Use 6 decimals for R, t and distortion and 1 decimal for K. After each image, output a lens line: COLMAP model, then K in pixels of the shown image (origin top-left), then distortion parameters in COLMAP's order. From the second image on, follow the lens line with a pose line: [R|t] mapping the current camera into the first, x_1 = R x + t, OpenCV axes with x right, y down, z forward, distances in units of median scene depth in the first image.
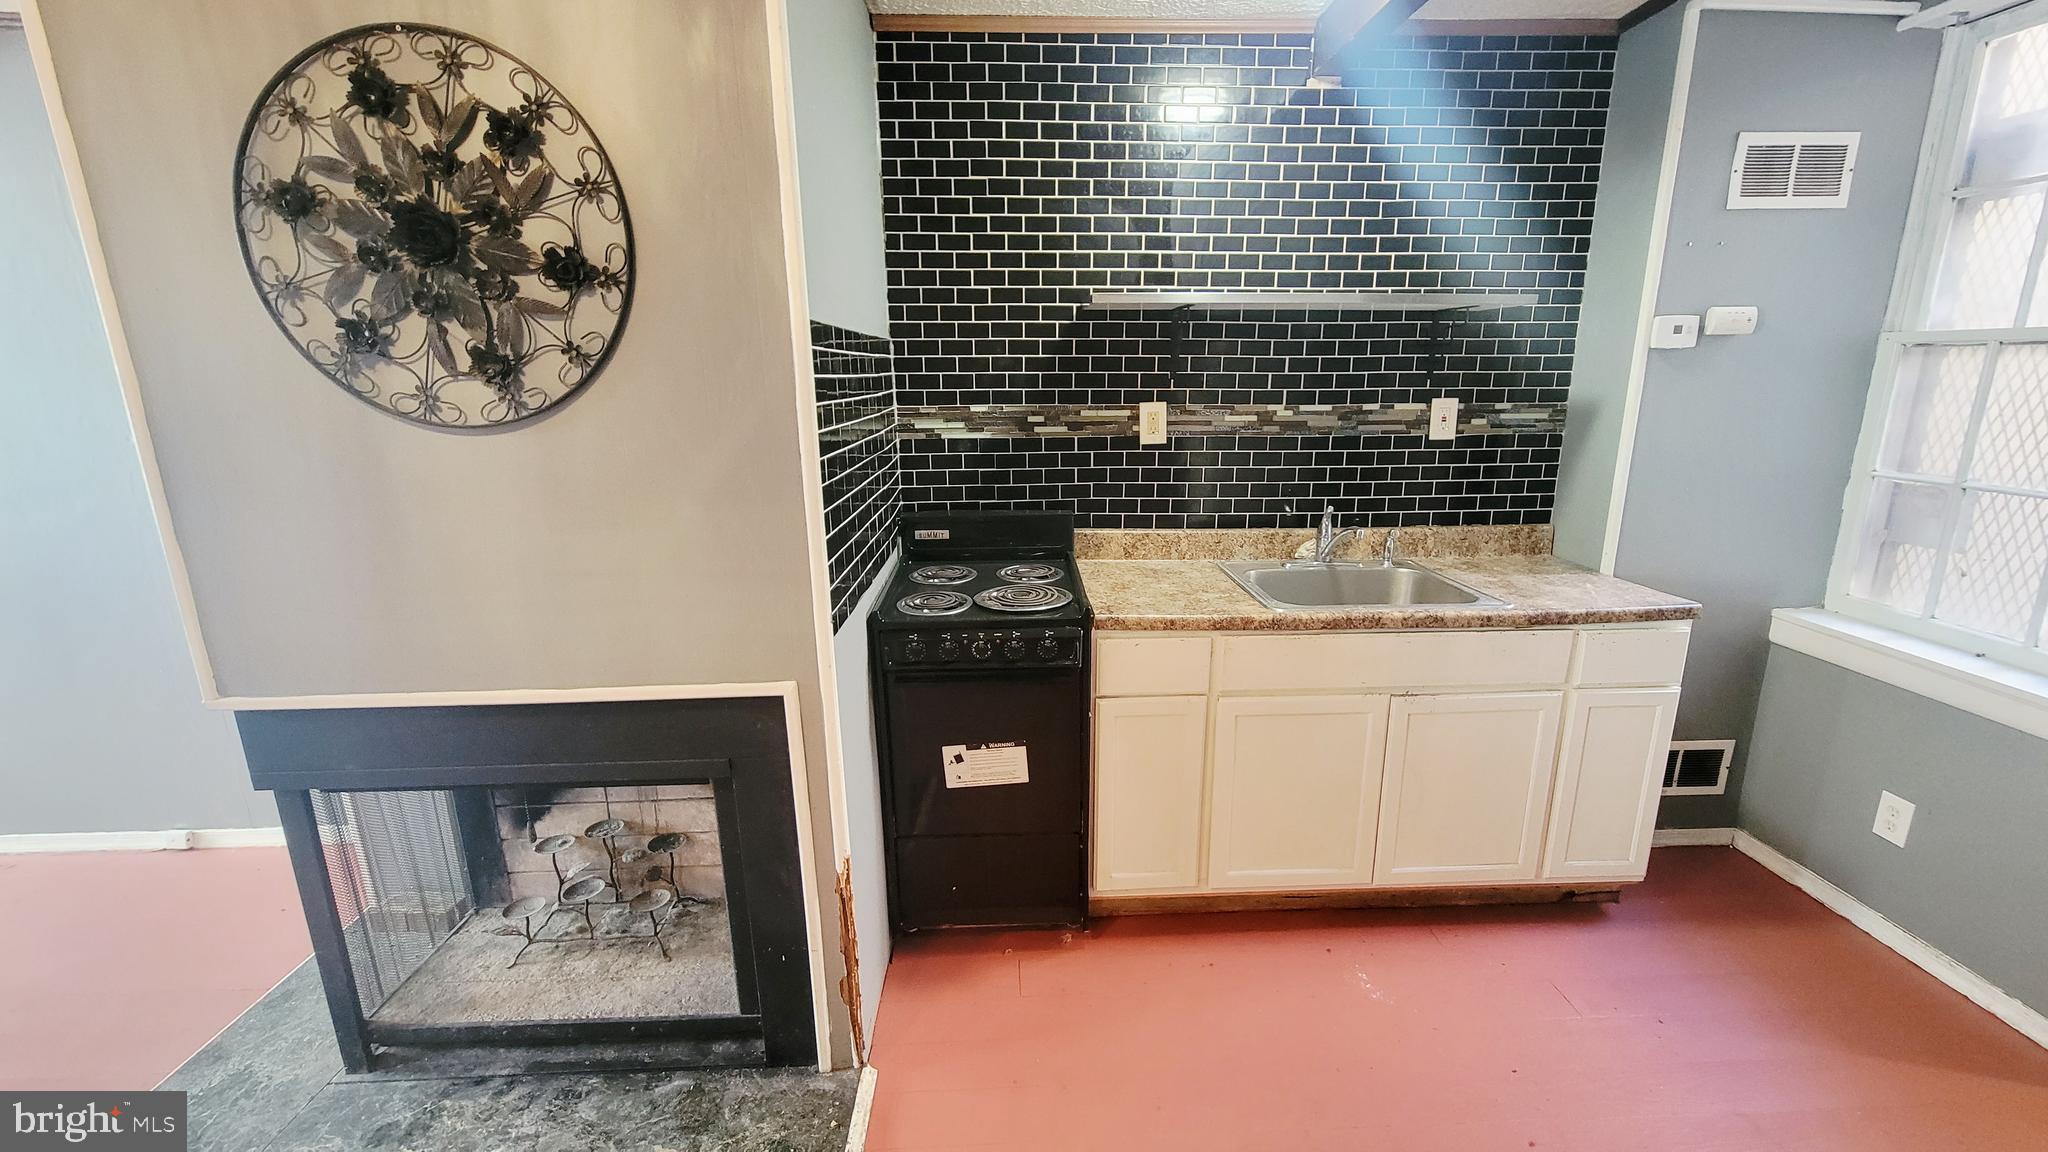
lens RADIAL K [[829.1, 0, 1029.6], [0, 829.1, 574.4], [0, 0, 1]] dist [0.000549, -0.000399]
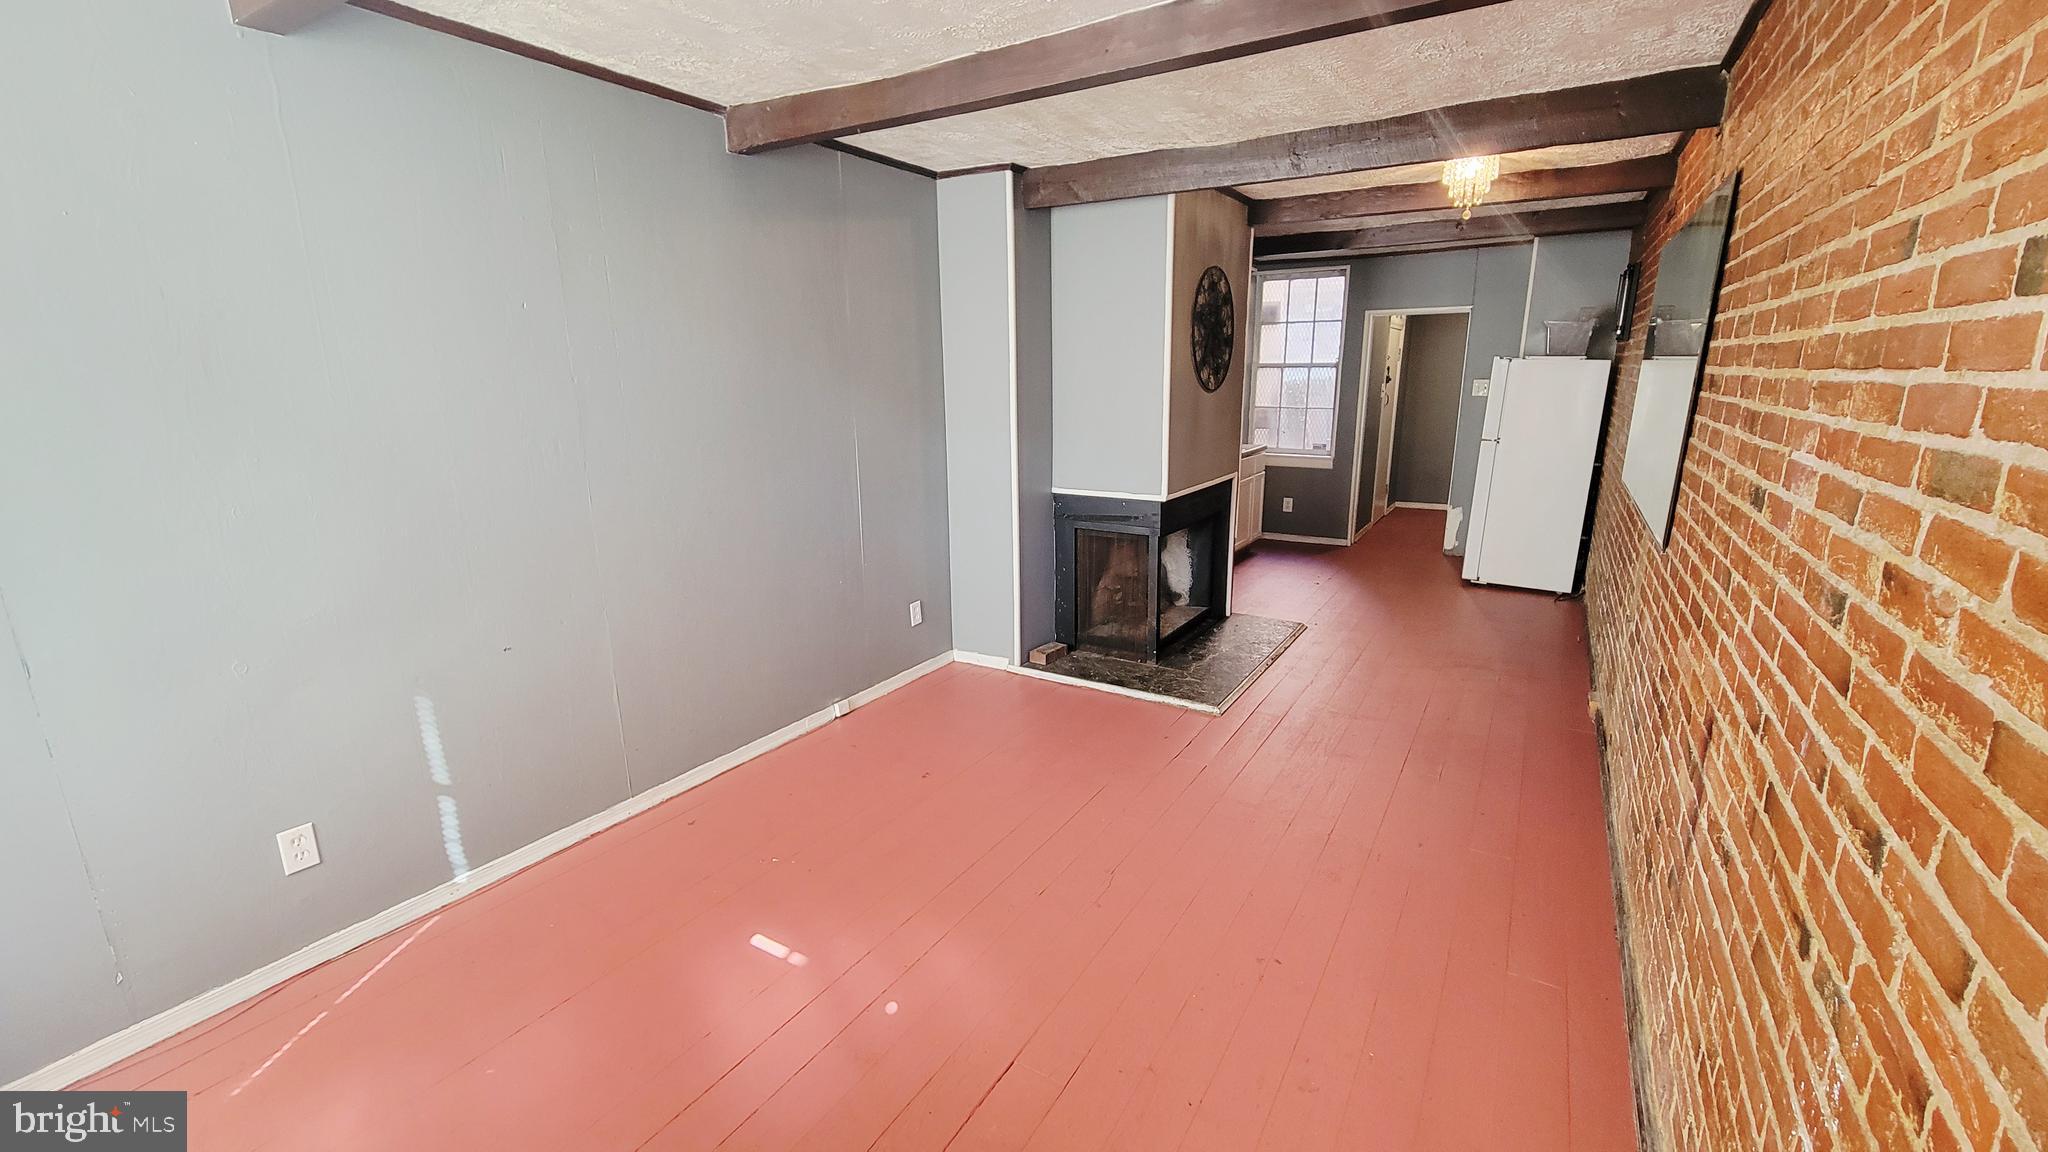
lens RADIAL K [[823.2, 0, 1036.9], [0, 823.2, 576.1], [0, 0, 1]] dist [-0.000459, -0.000158]
pose [[0.555420, -0.194616, 0.808475, -3.056428], [0.199961, 0.974959, 0.097319, 0.054883], [-0.807170, 0.107610, 0.580428, -0.140041]]
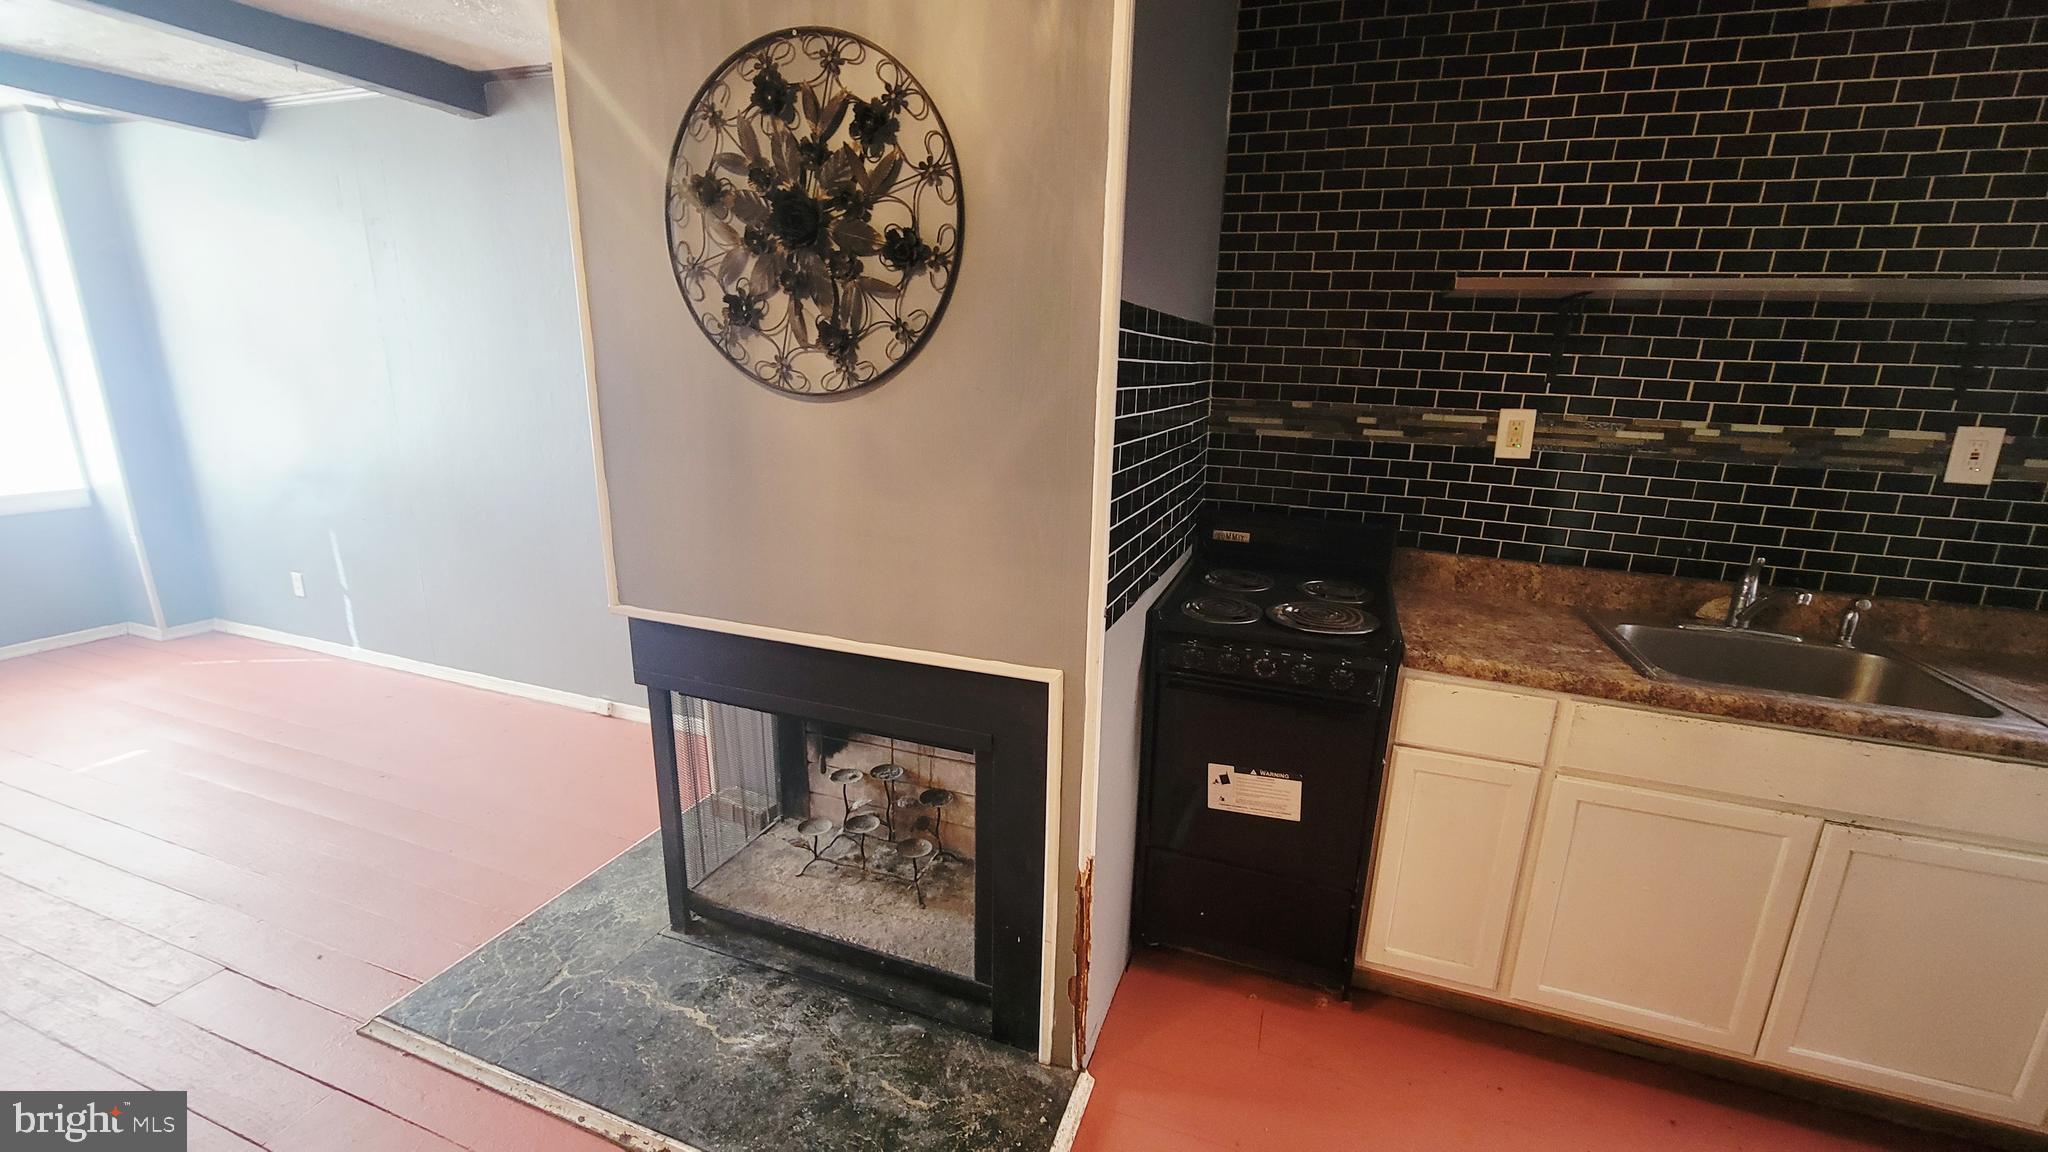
lens RADIAL K [[829.1, 0, 1029.6], [0, 829.1, 574.4], [0, 0, 1]] dist [0.000549, -0.000399]
pose [[0.926213, 0.128442, -0.354446, 0.014297], [-0.125097, 0.991614, 0.032442, -0.010127], [0.355641, 0.014292, 0.934513, 0.062437]]
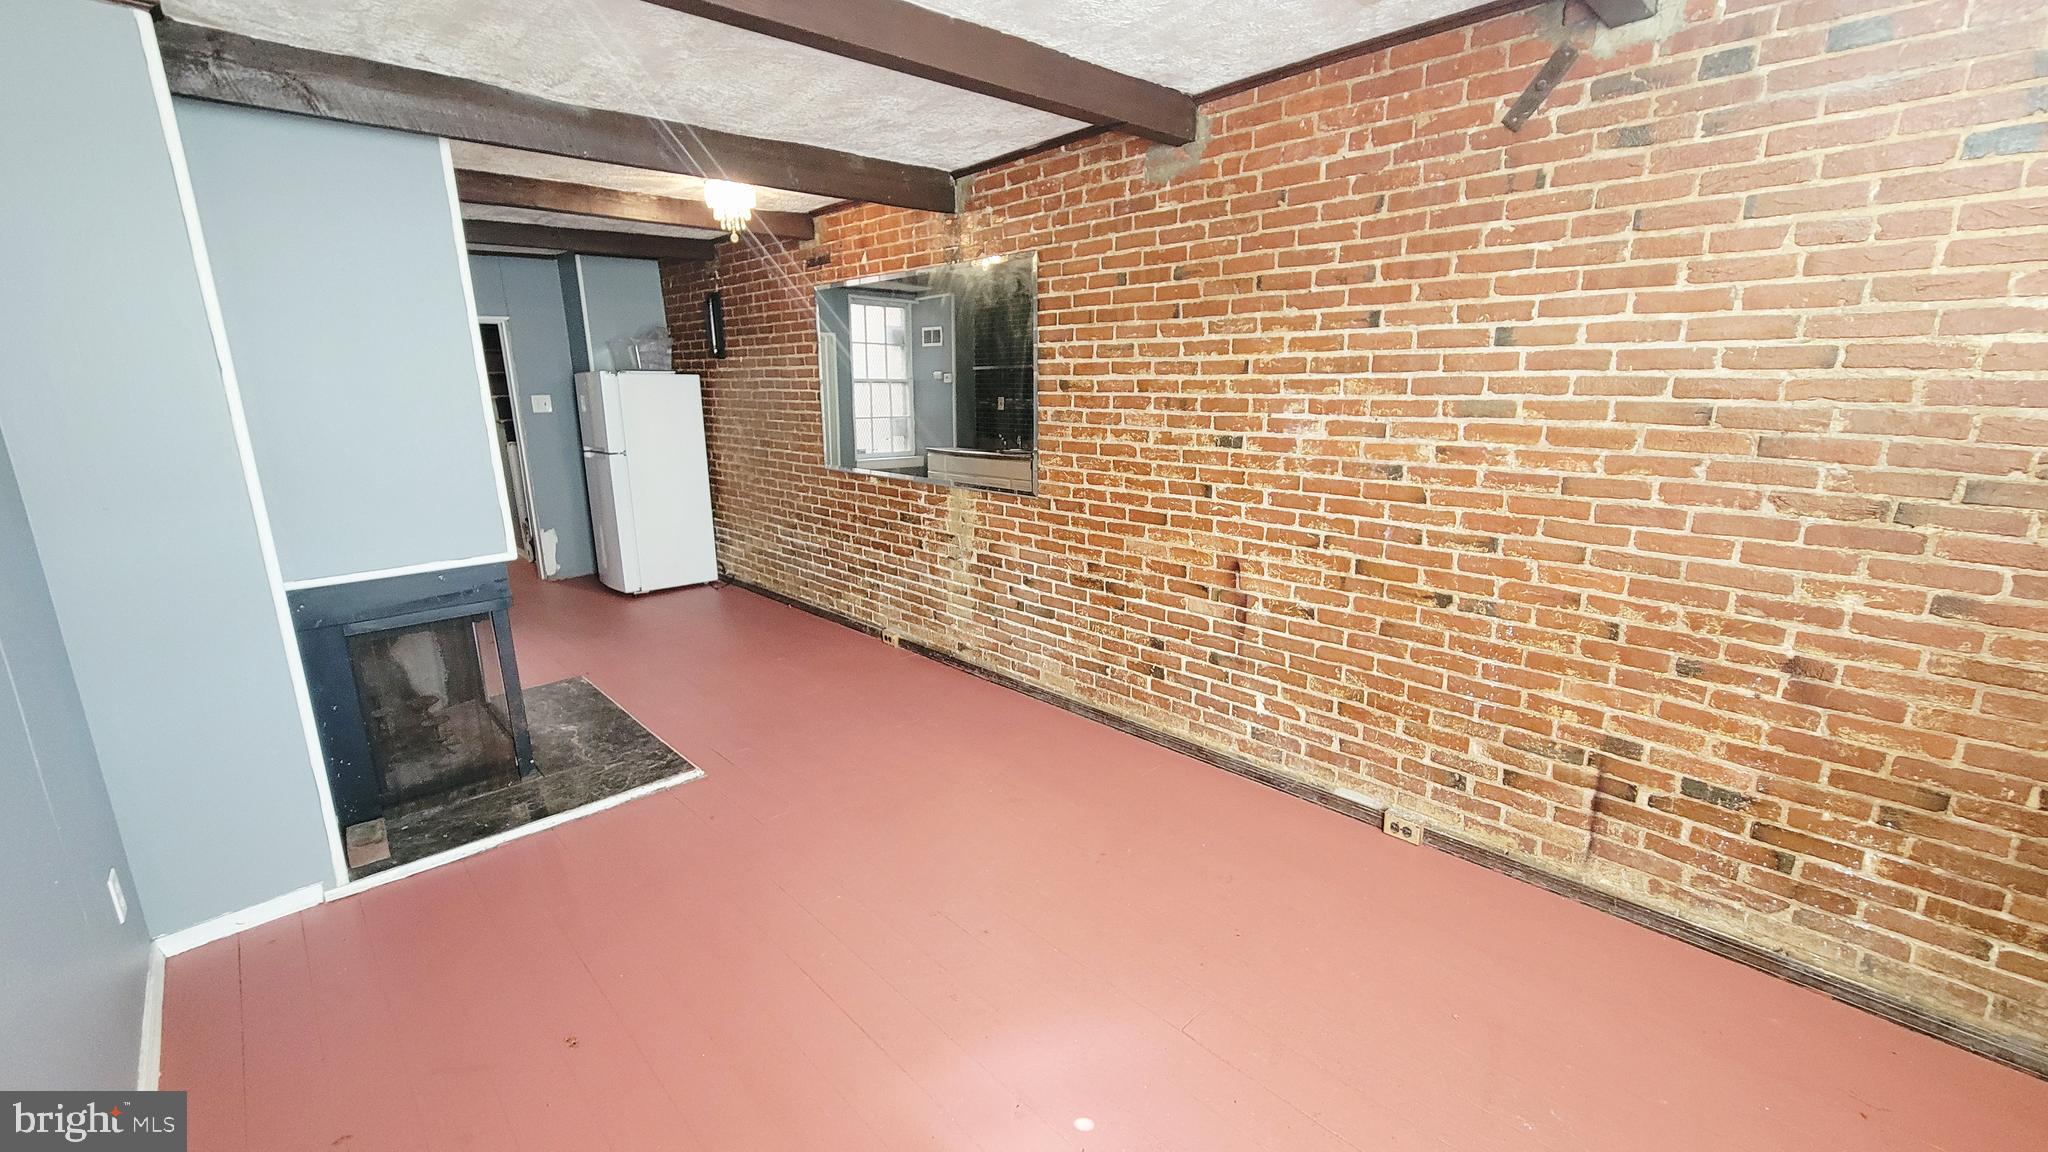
lens RADIAL K [[832.8, 0, 1040.1], [0, 832.8, 577.5], [0, 0, 1]] dist [-0.002197, -0.000494]
pose [[-0.662583, -0.156840, 0.732383, -2.934724], [0.195044, 0.907962, 0.370896, -0.250267], [-0.723147, 0.388596, -0.571009, 1.134761]]
